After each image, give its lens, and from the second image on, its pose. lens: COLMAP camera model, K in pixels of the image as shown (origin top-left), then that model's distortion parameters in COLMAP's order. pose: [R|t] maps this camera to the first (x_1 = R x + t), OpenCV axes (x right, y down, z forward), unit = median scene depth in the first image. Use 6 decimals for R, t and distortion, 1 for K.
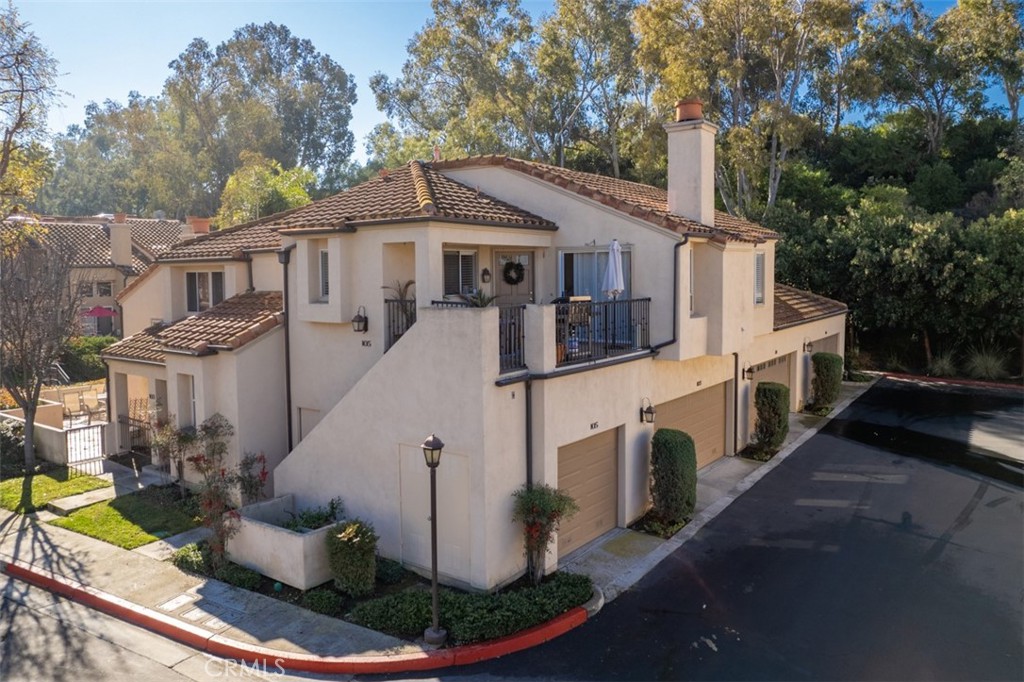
lens RADIAL K [[722.6, 0, 499.6], [0, 722.6, 317.2], [0, 0, 1]] dist [-0.087667, 0.075947]
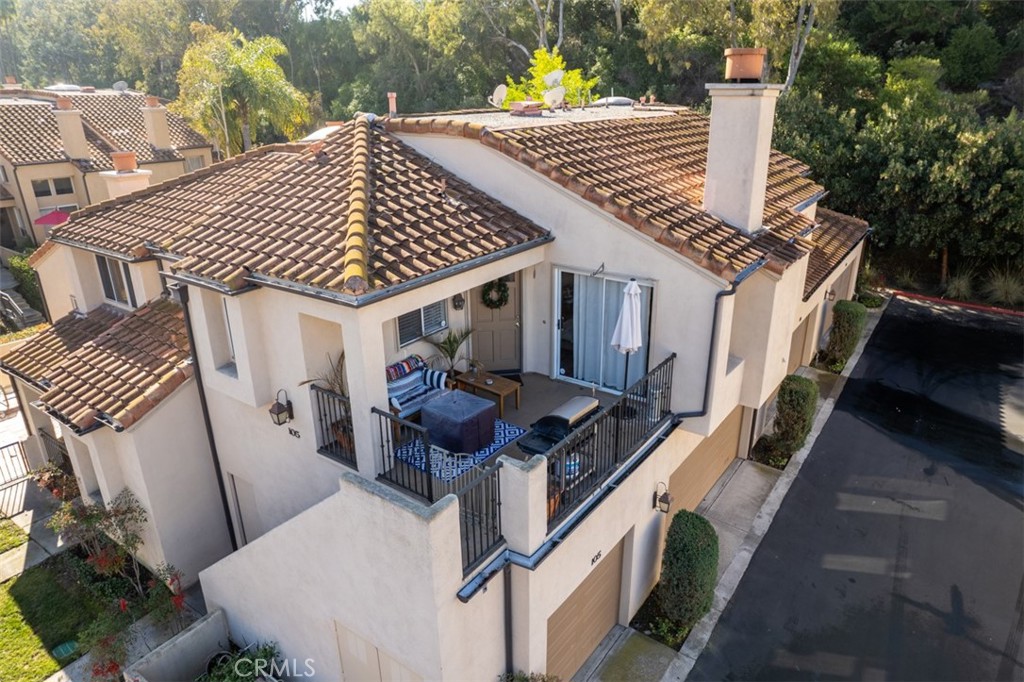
lens RADIAL K [[645.9, 0, 512.0], [0, 645.9, 341.0], [0, 0, 1]] dist [-0.082491, 0.071824]
pose [[0.999830, -0.007641, 0.016790, 0.023822], [0.002219, 0.953391, 0.301729, -0.201508], [-0.018314, -0.301641, 0.953246, 0.310531]]
